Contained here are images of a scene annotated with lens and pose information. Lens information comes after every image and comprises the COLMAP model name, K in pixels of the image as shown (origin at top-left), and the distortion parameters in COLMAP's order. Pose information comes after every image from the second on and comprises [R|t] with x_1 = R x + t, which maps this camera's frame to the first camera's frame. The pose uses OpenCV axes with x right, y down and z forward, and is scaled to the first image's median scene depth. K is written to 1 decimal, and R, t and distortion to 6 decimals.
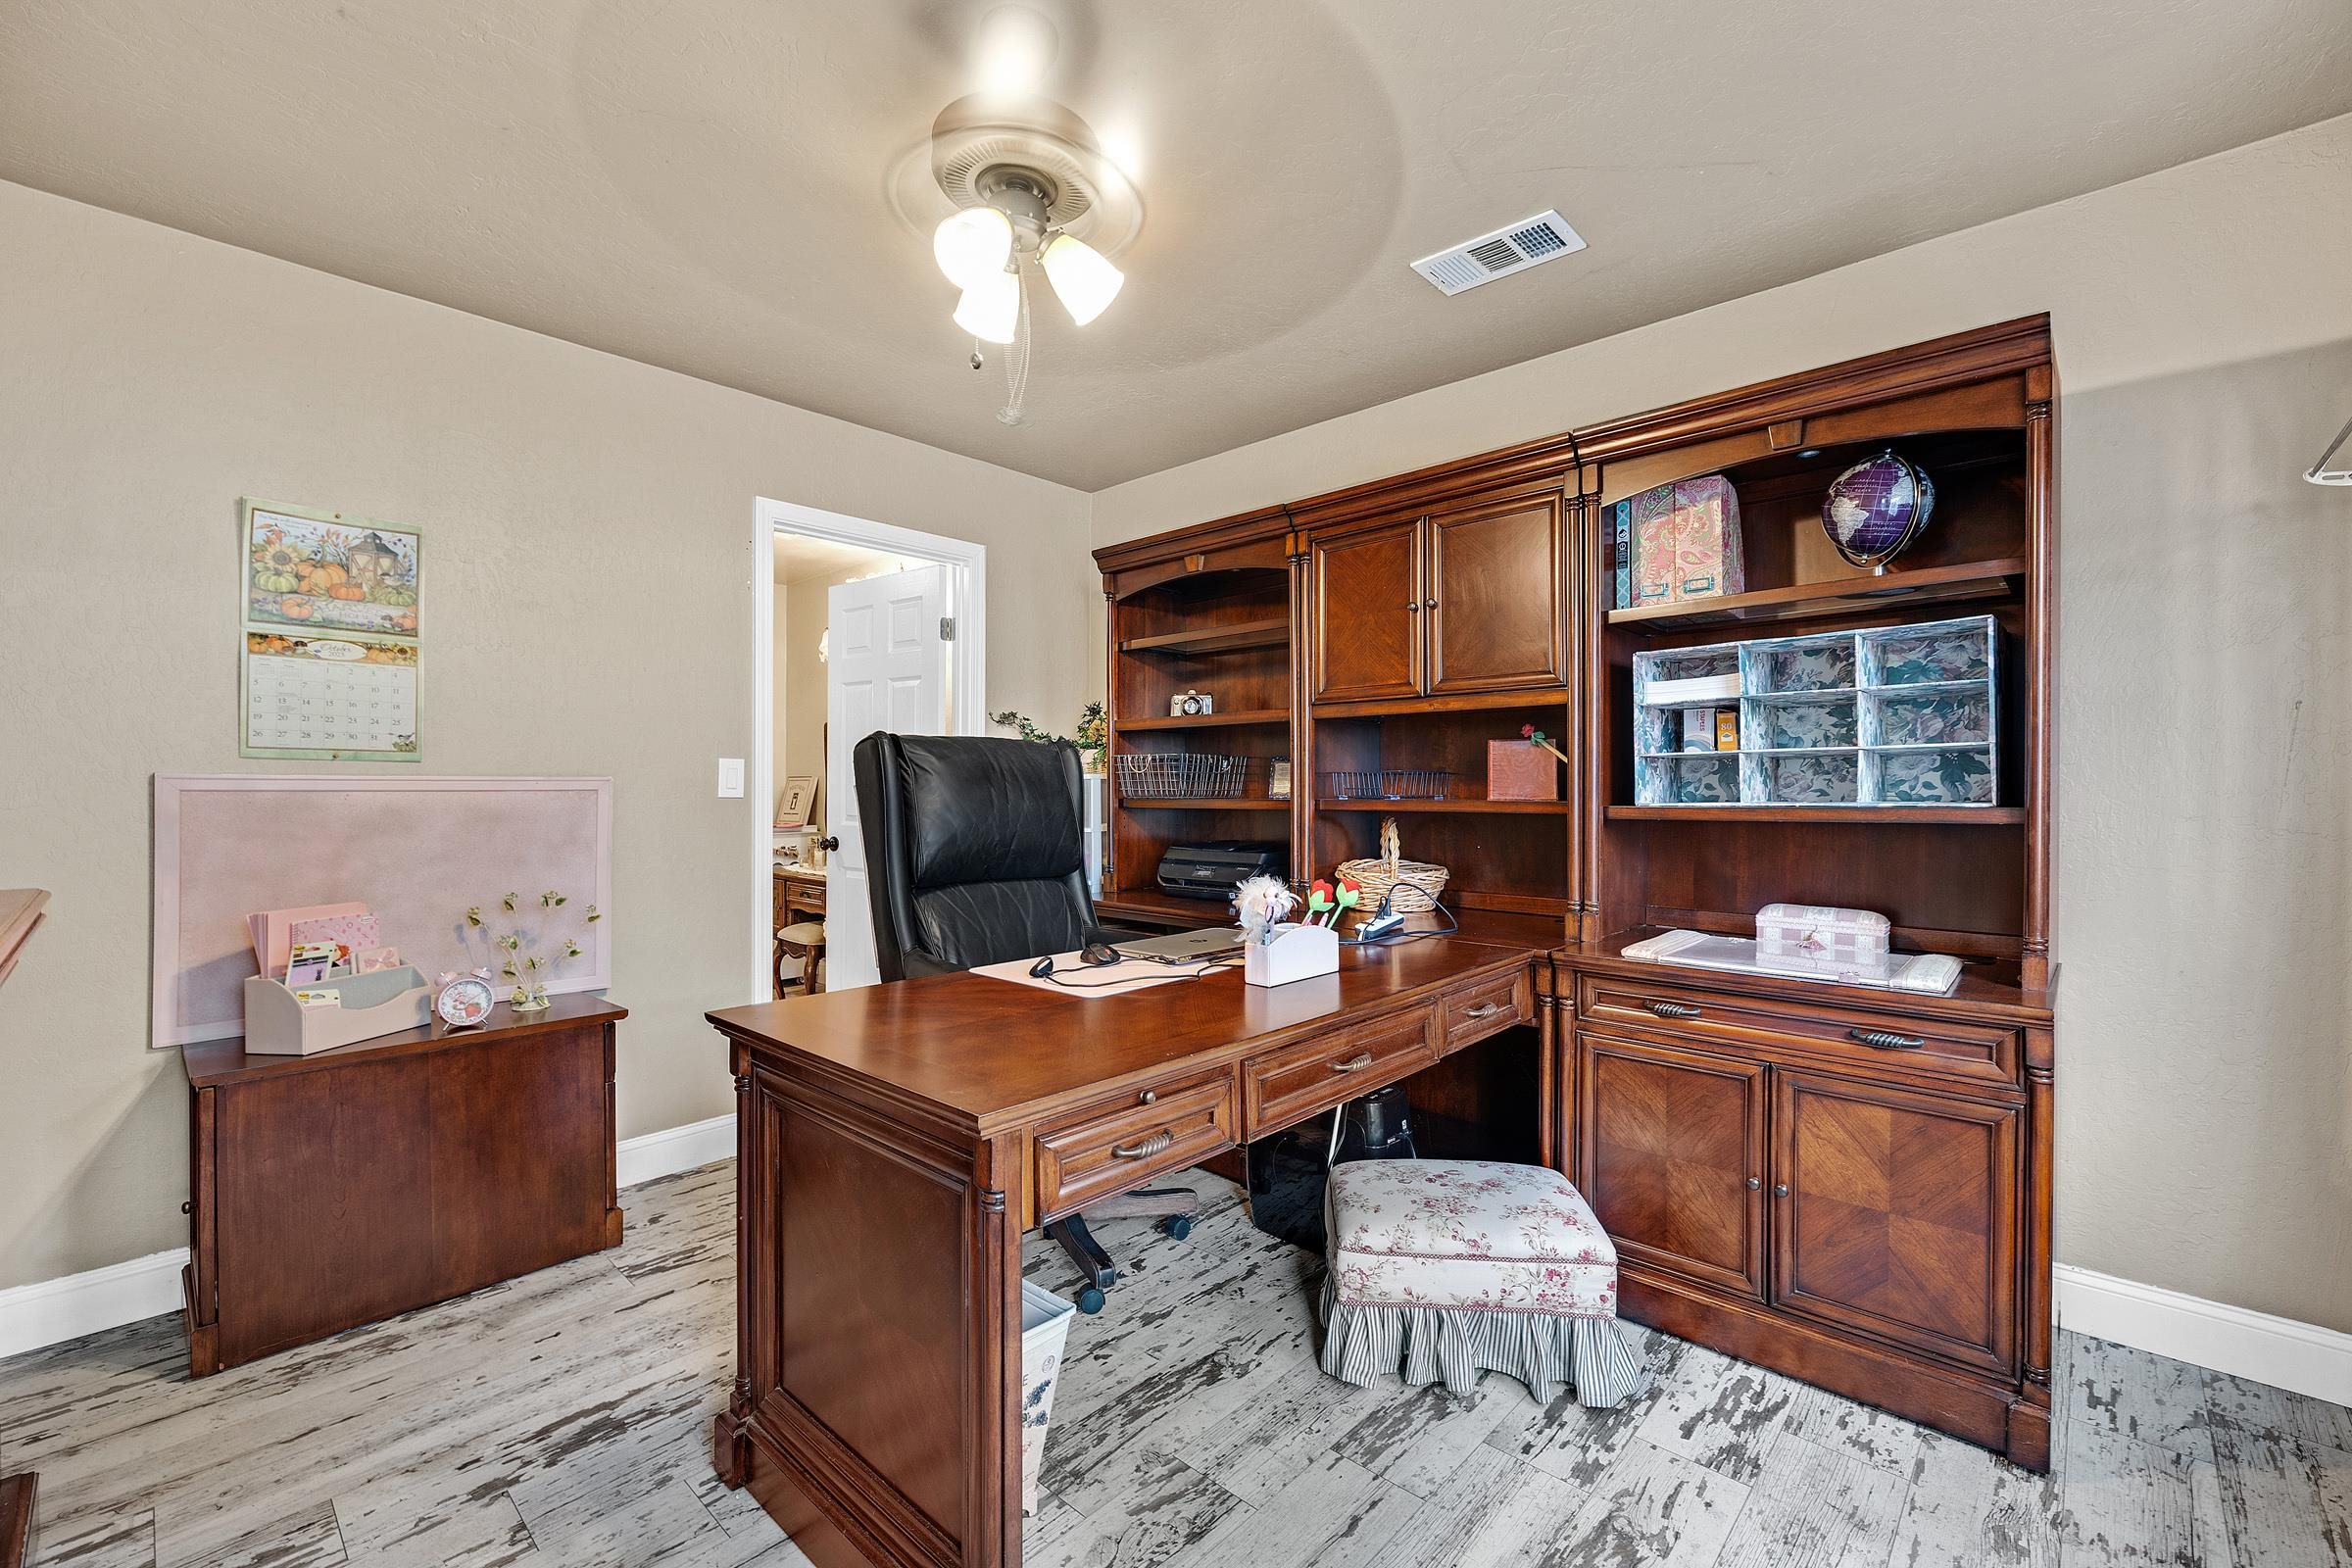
lens RADIAL K [[976.6, 0, 1184.1], [0, 976.6, 787.8], [0, 0, 1]] dist [-0.003426, -0.000443]
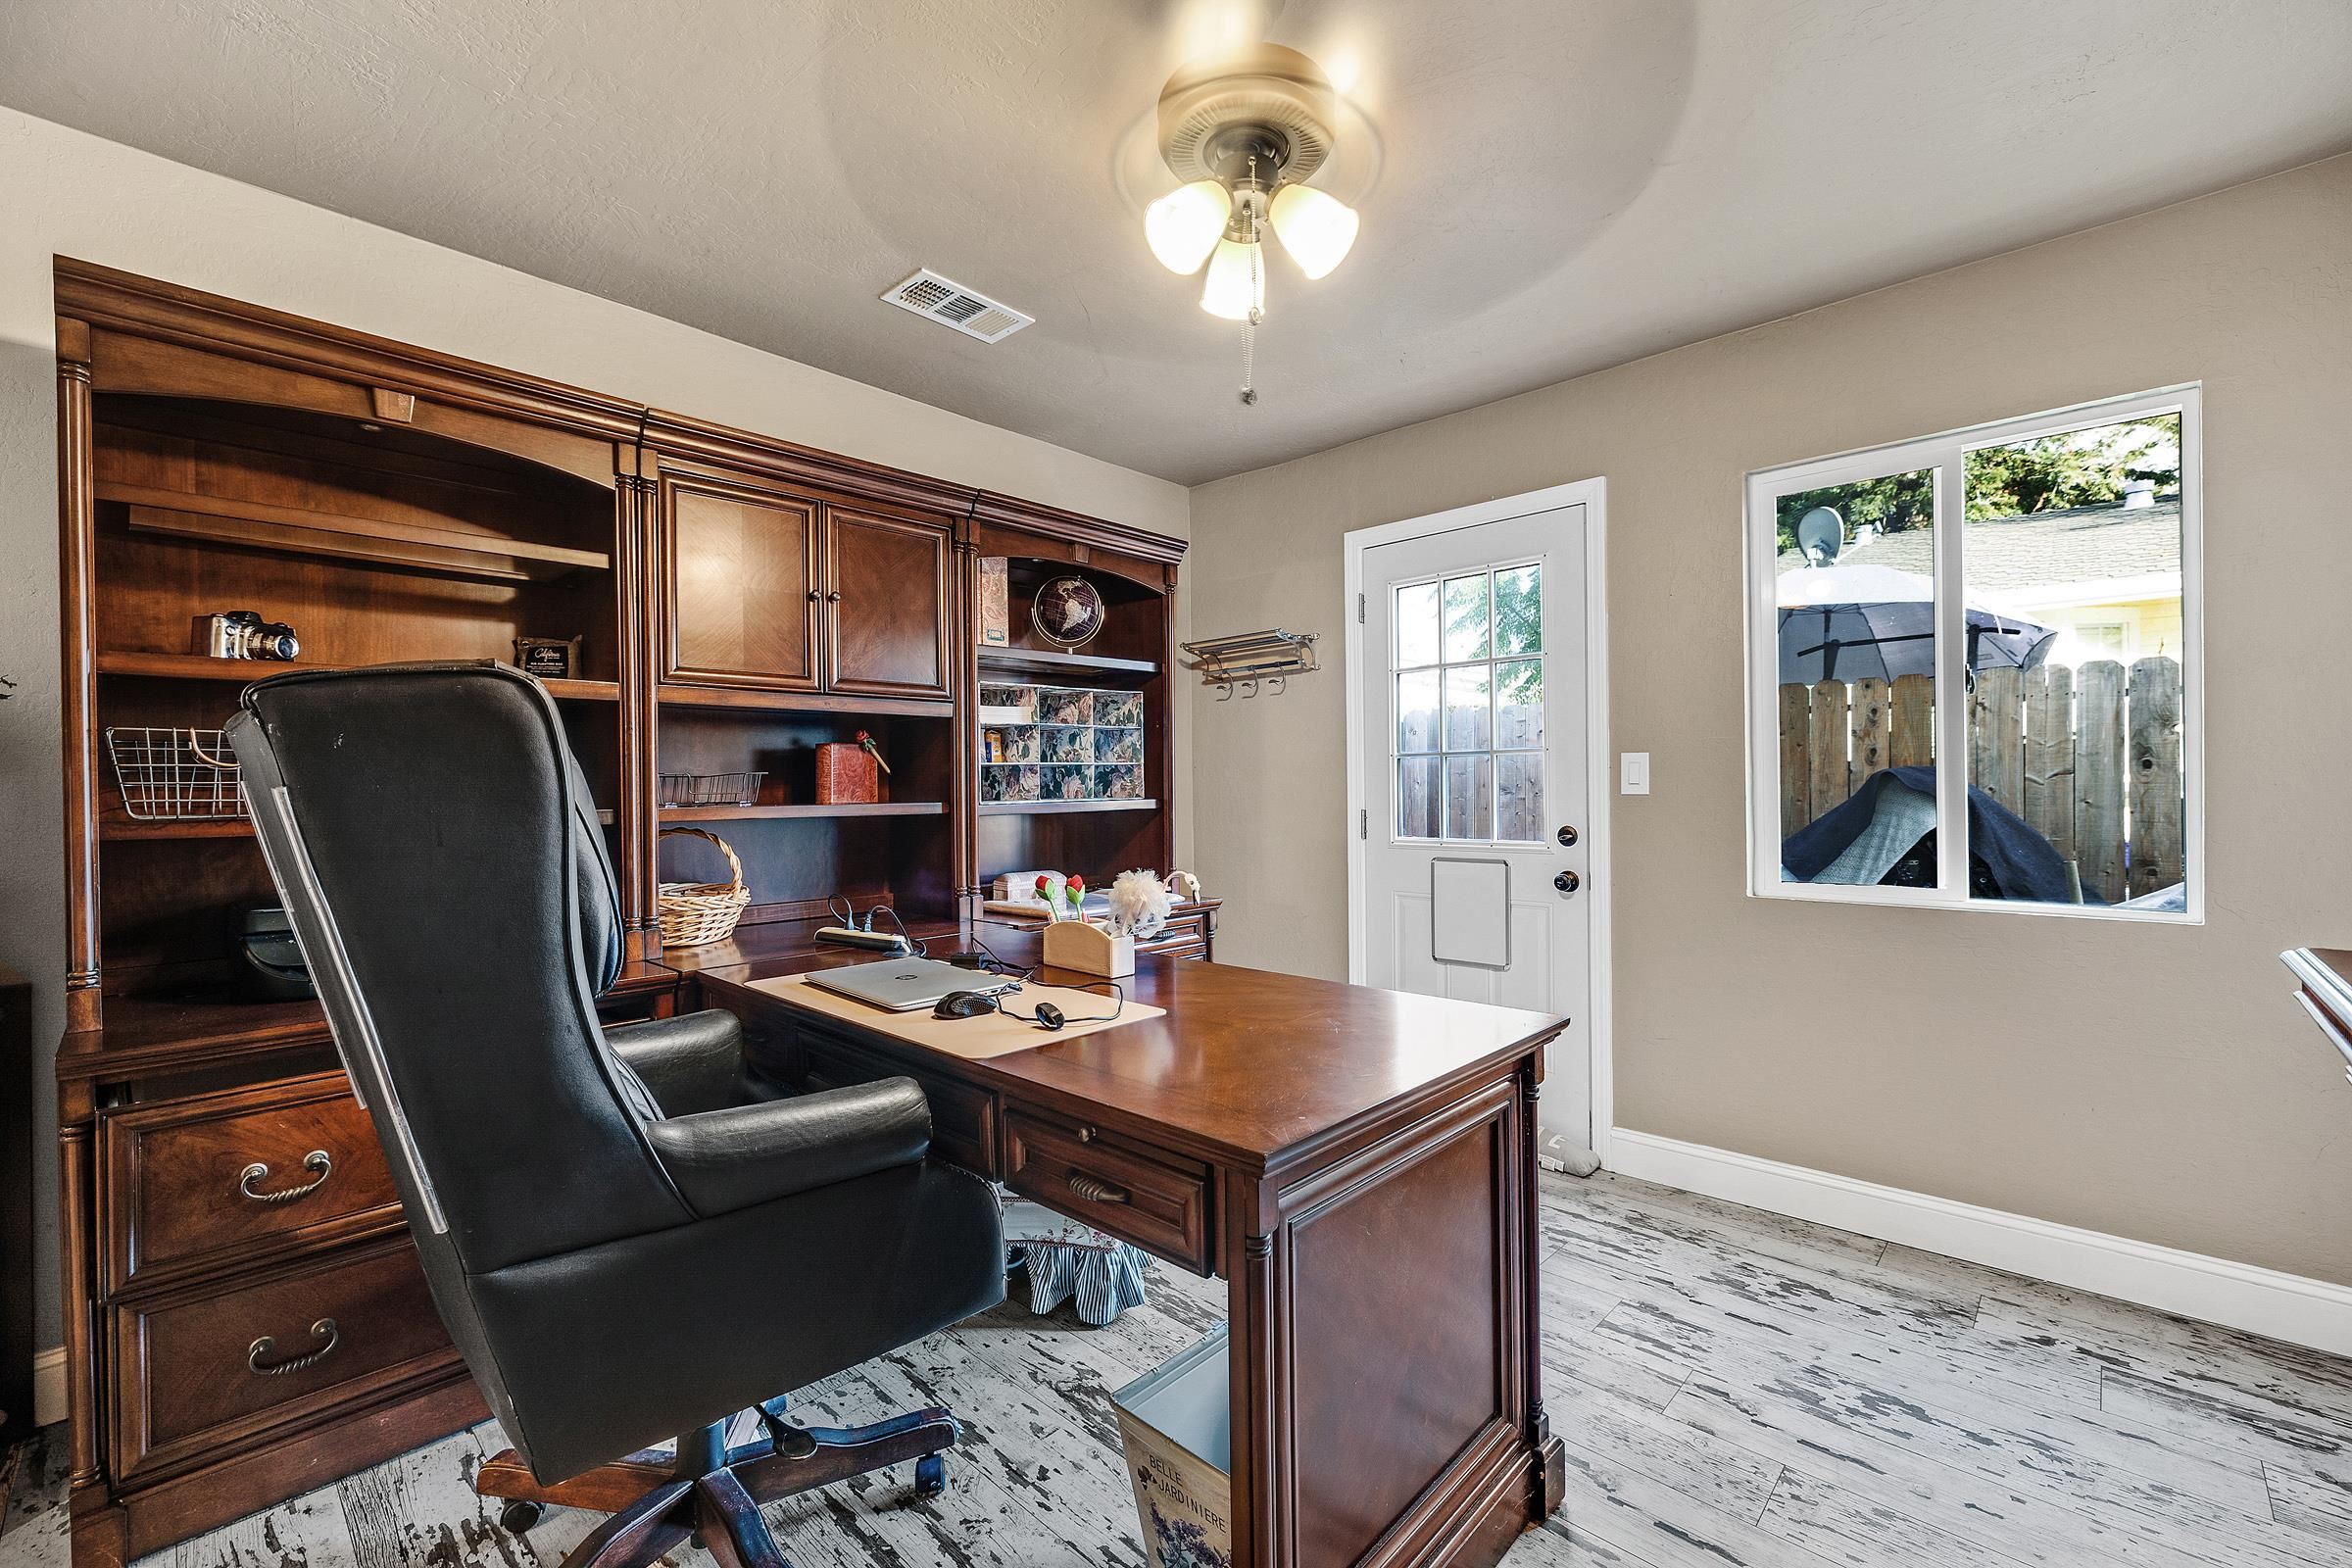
lens RADIAL K [[976.6, 0, 1184.1], [0, 976.6, 787.8], [0, 0, 1]] dist [-0.003426, -0.000443]
pose [[0.010856, -0.001204, 0.999940, -0.751159], [0.010003, 0.999949, 0.001095, -0.000726], [-0.999891, 0.009990, 0.010867, 0.711076]]
